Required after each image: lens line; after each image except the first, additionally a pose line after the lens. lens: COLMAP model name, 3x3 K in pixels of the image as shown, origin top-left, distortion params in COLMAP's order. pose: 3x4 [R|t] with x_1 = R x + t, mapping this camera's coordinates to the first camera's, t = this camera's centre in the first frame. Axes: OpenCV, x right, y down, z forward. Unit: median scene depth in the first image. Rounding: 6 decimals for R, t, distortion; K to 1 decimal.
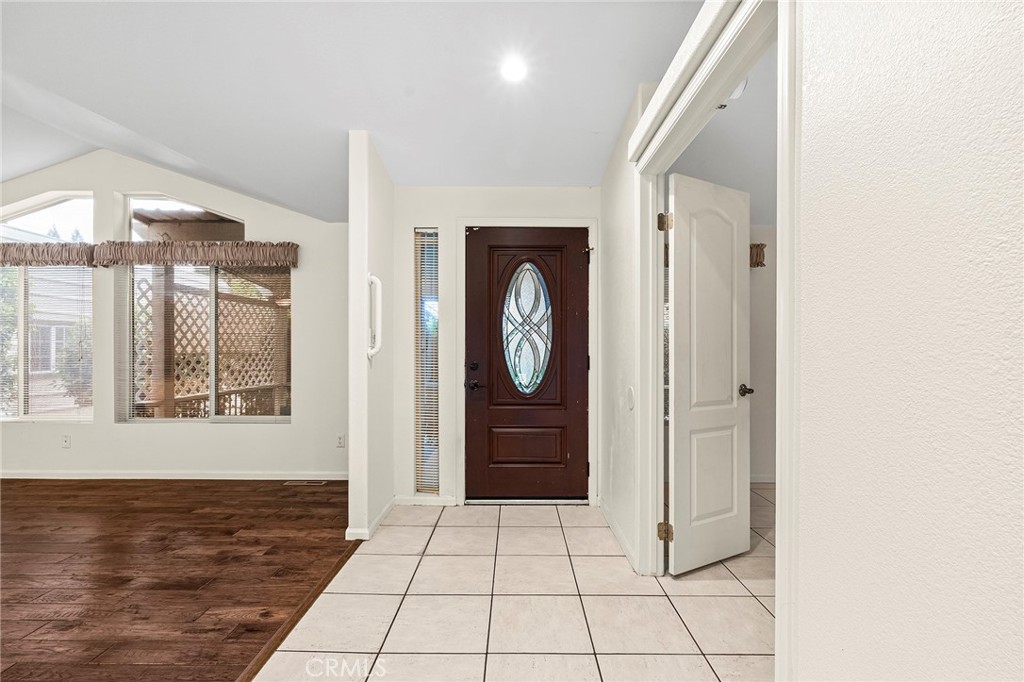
lens RADIAL K [[456.6, 0, 518.0], [0, 456.6, 346.0], [0, 0, 1]] dist [-0.006695, 0.000605]
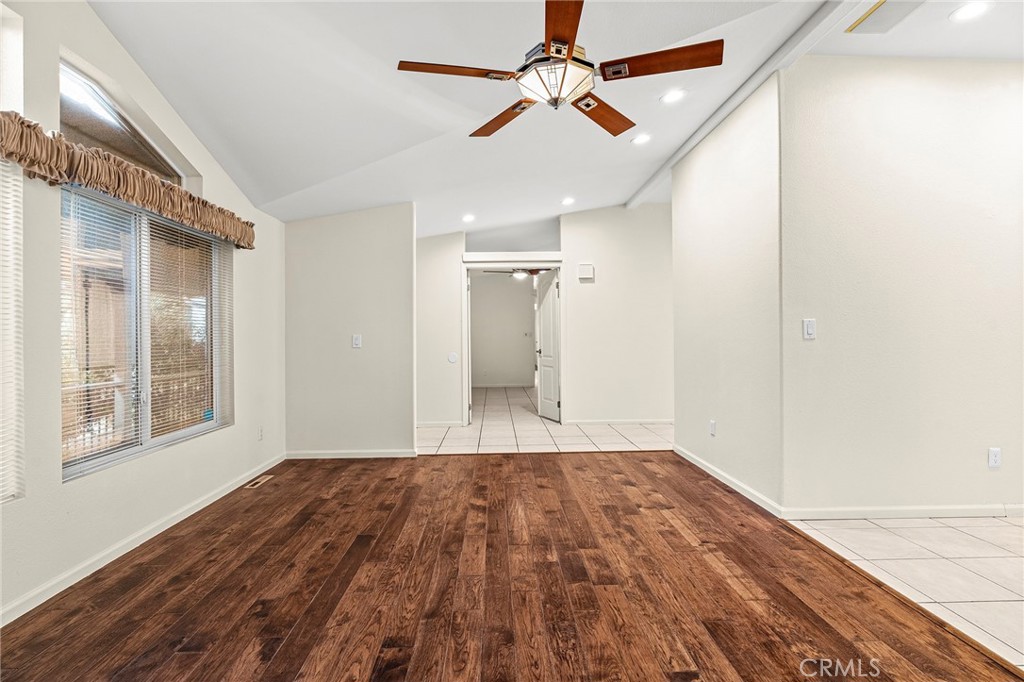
lens RADIAL K [[523.5, 0, 511.8], [0, 523.5, 334.5], [0, 0, 1]] dist [-0.002205, 0.000121]
pose [[-0.046378, 0.003088, 0.998919, -1.556241], [0.004097, 0.999987, -0.002901, 0.001050], [-0.998916, 0.003958, -0.046390, 0.520964]]
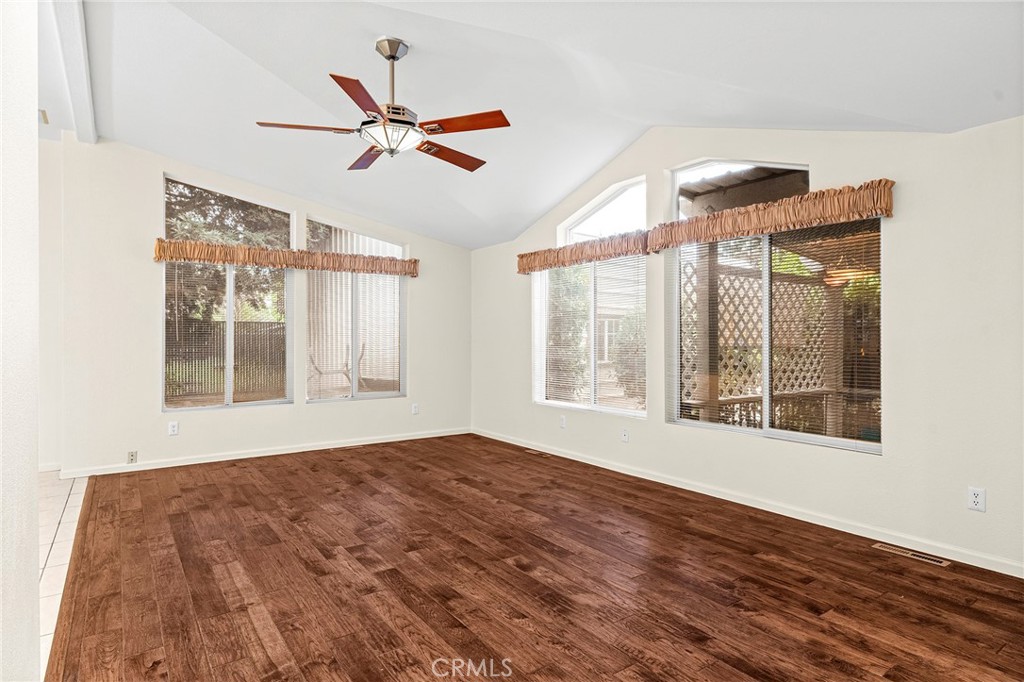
lens RADIAL K [[562.9, 0, 512.3], [0, 562.9, 336.4], [0, 0, 1]] dist [0.001982, 0.001798]
pose [[0.580300, -0.003924, -0.814393, -0.147352], [0.002051, 0.999992, -0.003356, -0.000490], [0.814400, 0.000277, 0.580304, 0.095140]]
